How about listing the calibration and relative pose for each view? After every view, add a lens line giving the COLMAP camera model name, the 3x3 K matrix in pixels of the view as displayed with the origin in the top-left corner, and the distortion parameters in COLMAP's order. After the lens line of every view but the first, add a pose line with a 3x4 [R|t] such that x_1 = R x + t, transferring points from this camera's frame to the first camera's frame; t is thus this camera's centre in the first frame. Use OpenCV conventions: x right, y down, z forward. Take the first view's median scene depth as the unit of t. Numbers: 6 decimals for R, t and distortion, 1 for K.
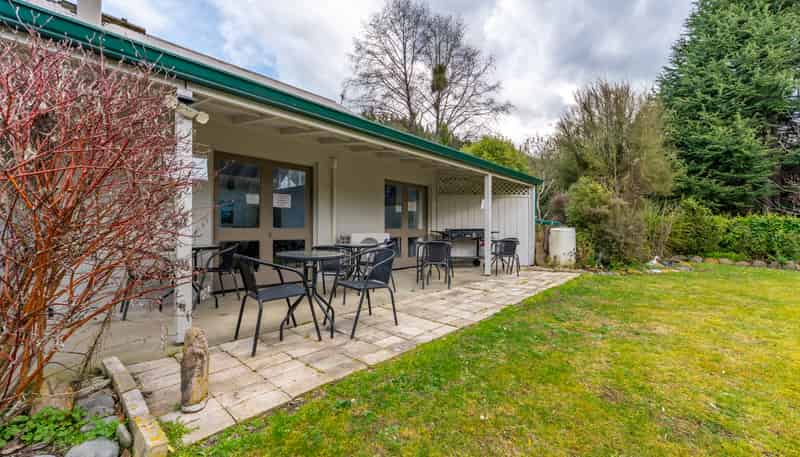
lens RADIAL K [[315.5, 0, 399.8], [0, 315.5, 227.7], [0, 0, 1]] dist [-0.000258, -0.000044]
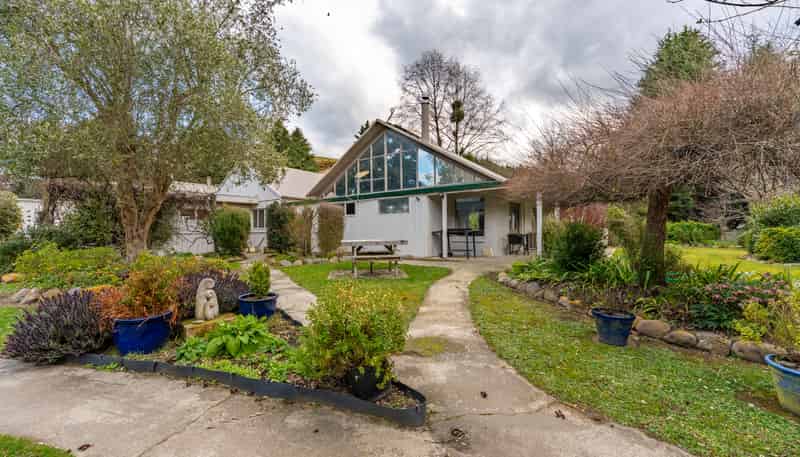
lens RADIAL K [[315.5, 0, 400.0], [0, 315.5, 230.0], [0, 0, 1]] dist [-0.000258, -0.000044]
pose [[0.993774, -0.008967, 0.111057, -0.423472], [0.009714, 0.999934, -0.006192, 0.003881], [-0.110995, 0.007233, 0.993795, -0.376280]]
